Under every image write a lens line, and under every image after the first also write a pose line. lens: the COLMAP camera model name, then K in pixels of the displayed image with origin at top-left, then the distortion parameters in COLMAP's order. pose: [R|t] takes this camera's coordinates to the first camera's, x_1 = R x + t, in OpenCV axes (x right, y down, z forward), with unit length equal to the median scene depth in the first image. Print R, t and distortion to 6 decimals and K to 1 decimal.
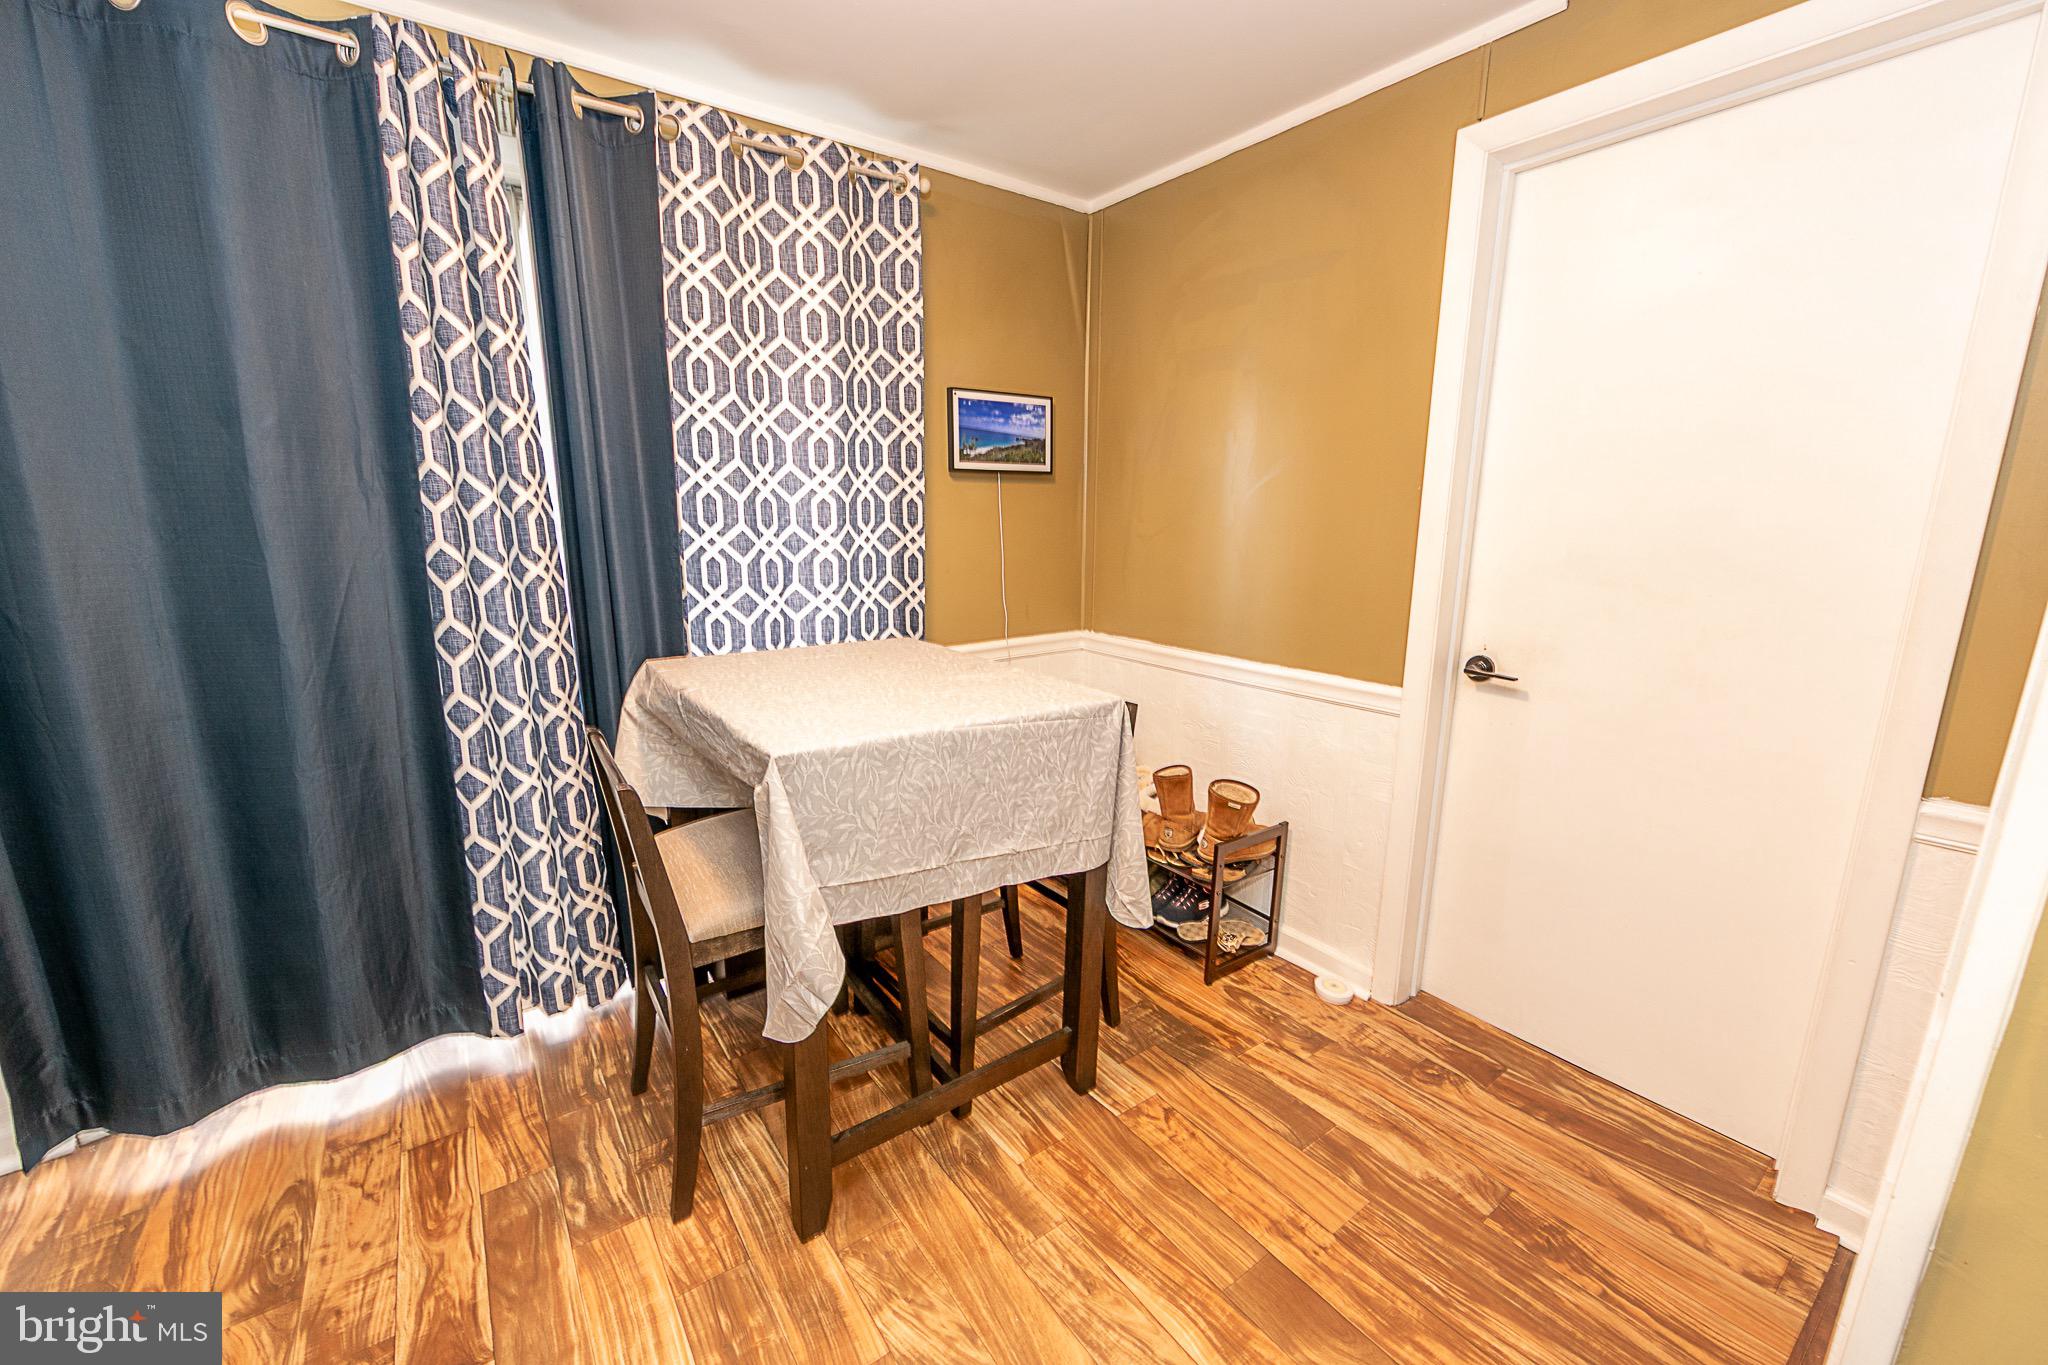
lens RADIAL K [[799.4, 0, 1025.6], [0, 799.4, 683.9], [0, 0, 1]] dist [-0.002856, -0.001043]
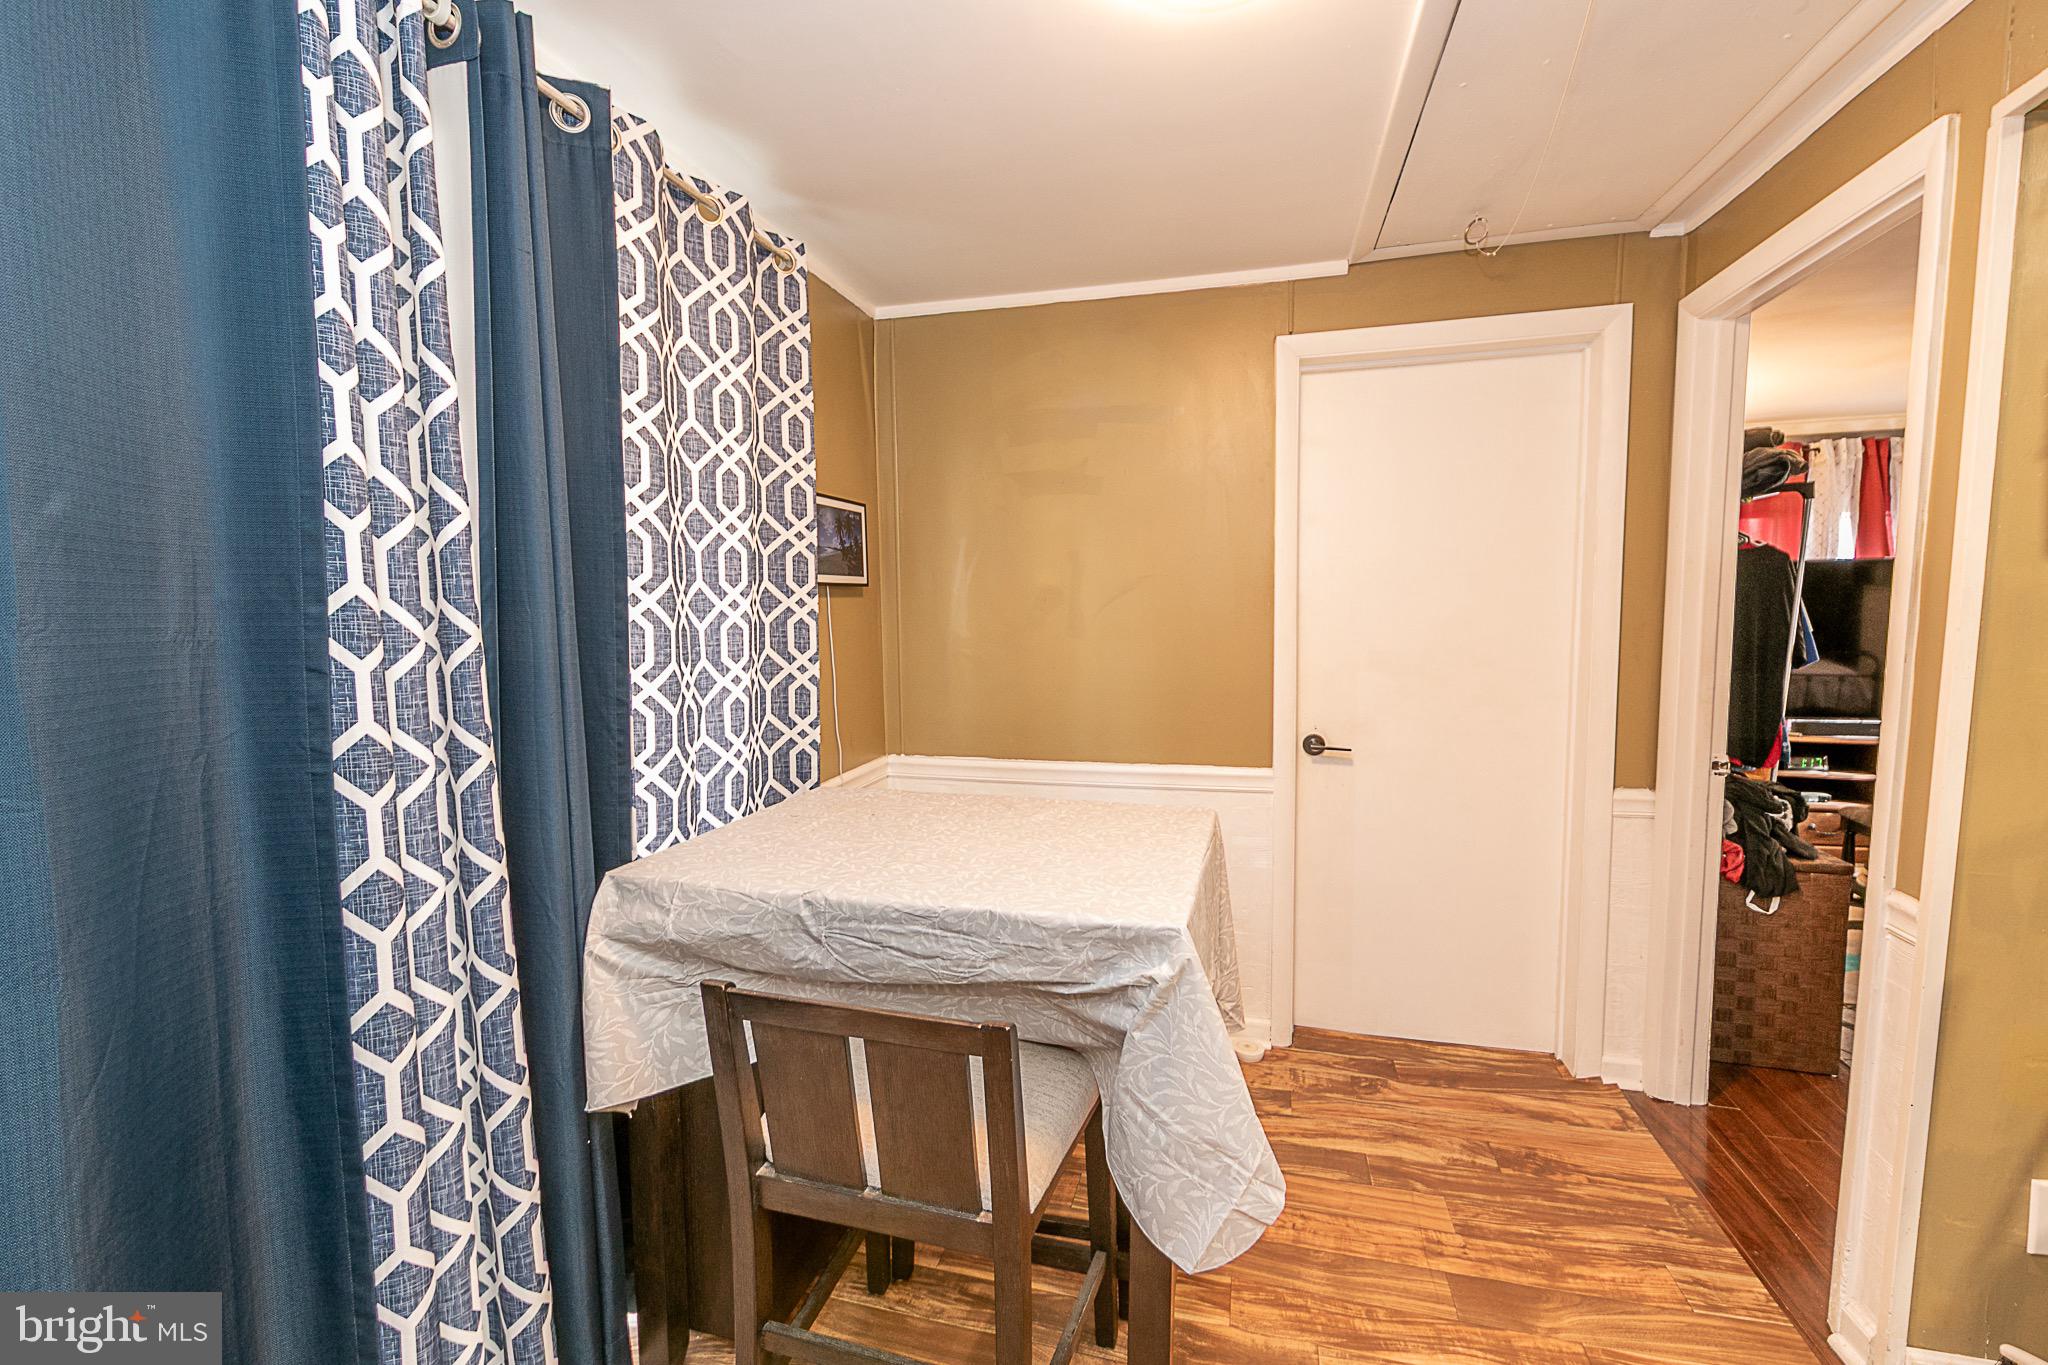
lens RADIAL K [[870.4, 0, 1022.5], [0, 870.4, 685.3], [0, 0, 1]] dist [-0.000346, -0.000089]
pose [[0.780146, -0.068259, 0.621862, -0.653175], [0.144464, 0.986820, -0.072915, -0.081066], [-0.608689, 0.146721, 0.779725, 0.207360]]
